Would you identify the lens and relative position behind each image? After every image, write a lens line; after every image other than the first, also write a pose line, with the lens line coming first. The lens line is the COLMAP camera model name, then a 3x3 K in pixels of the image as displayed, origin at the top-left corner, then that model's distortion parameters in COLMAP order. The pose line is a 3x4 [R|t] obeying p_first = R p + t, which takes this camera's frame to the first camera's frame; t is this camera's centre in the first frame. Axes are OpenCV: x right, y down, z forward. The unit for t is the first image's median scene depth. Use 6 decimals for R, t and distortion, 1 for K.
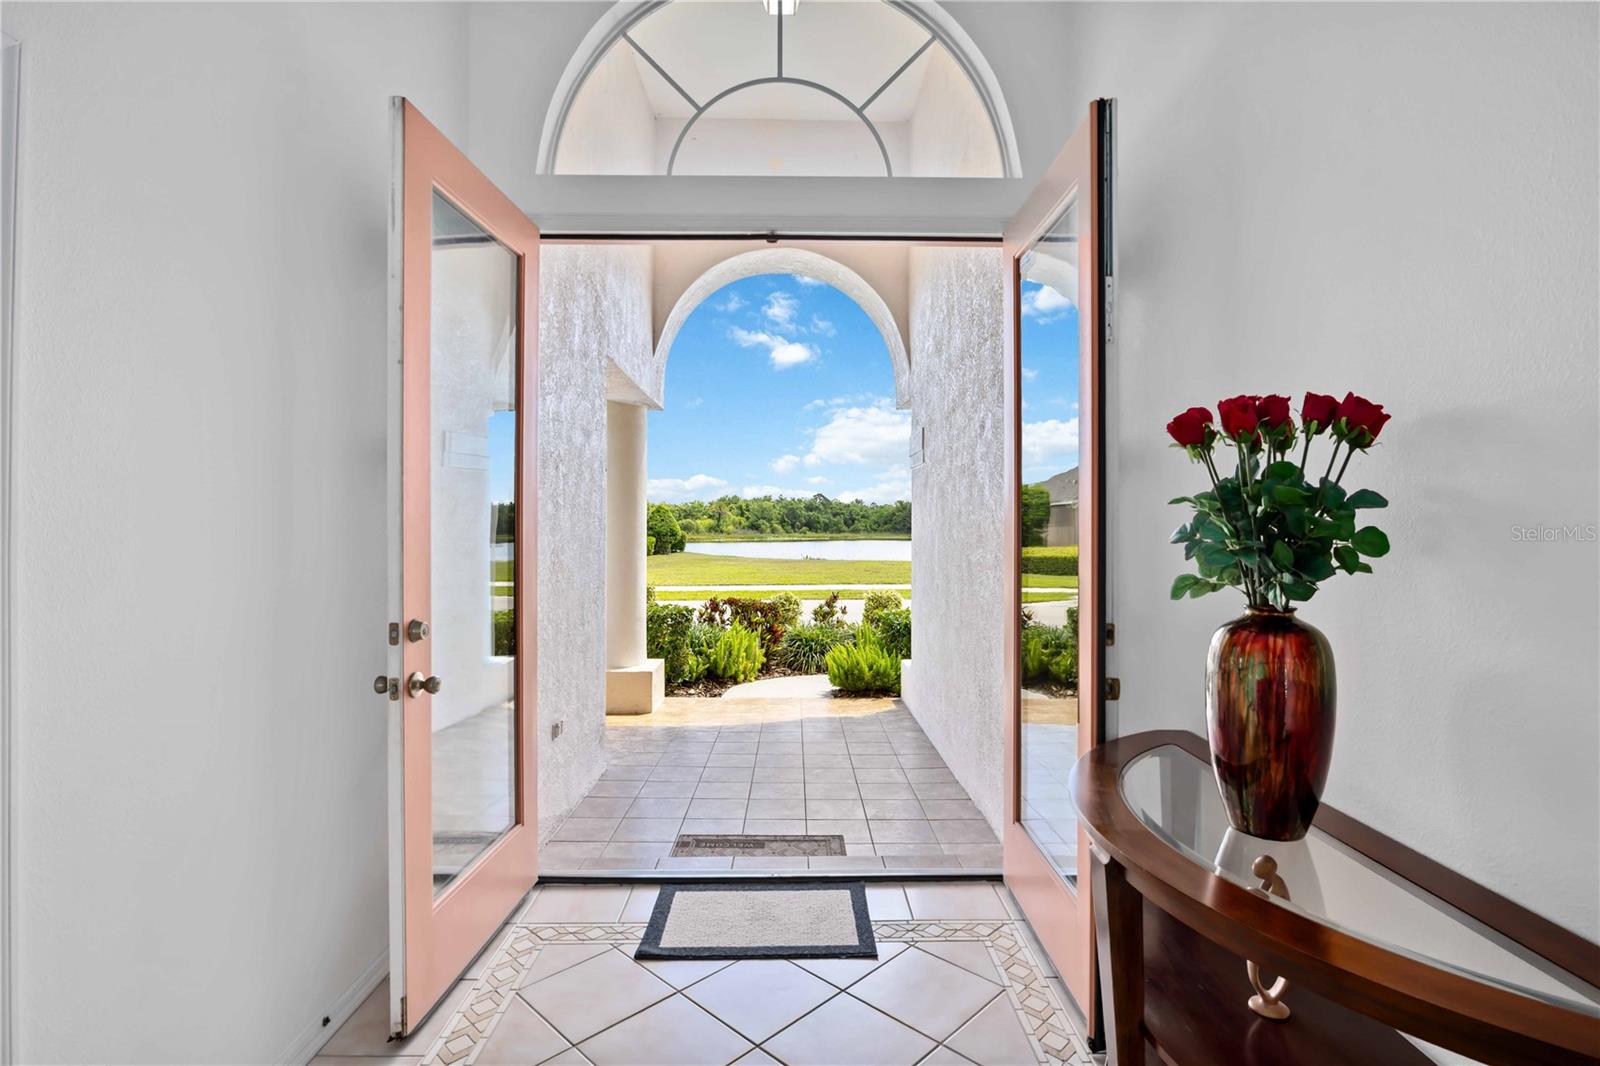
lens RADIAL K [[718.5, 0, 826.7], [0, 718.5, 537.4], [0, 0, 1]] dist [-0.000237, -0.000040]
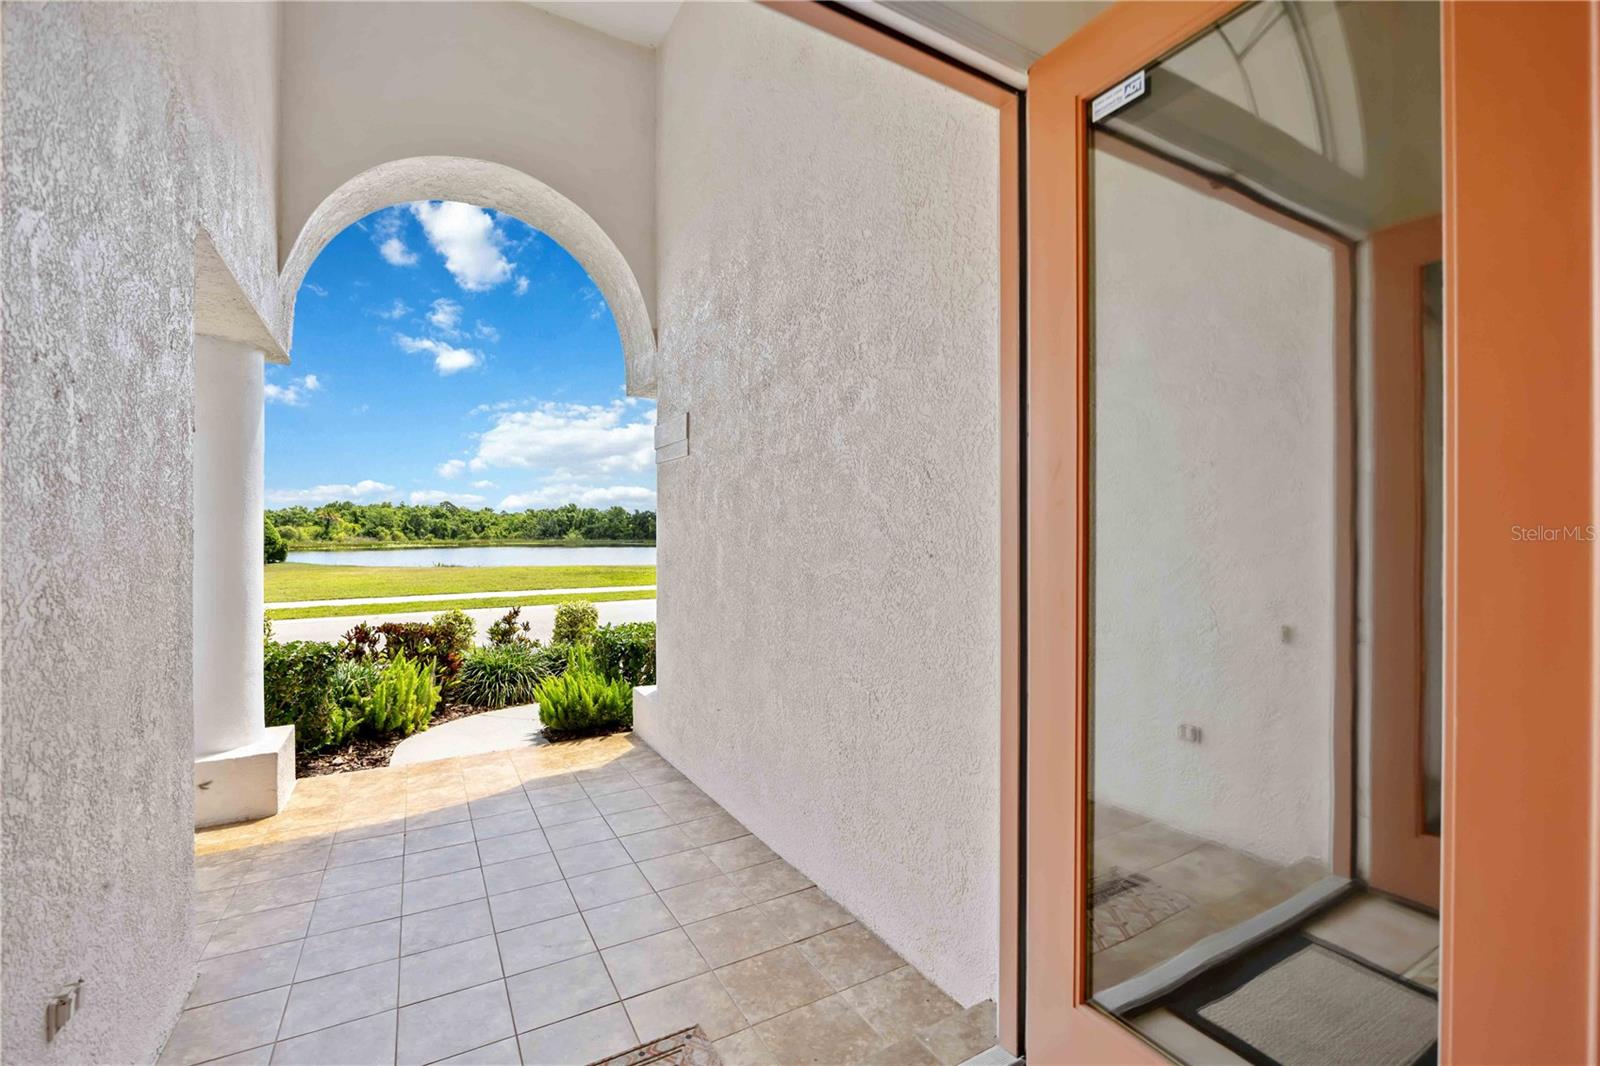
lens RADIAL K [[577.0, 0, 718.0], [0, 577.0, 538.5], [0, 0, 1]] dist [-0.006430, 0.000005]
pose [[0.892654, -0.005989, 0.450703, -0.109789], [0.008875, 0.999951, -0.004292, -0.003963], [-0.450655, 0.007831, 0.892664, 0.319874]]
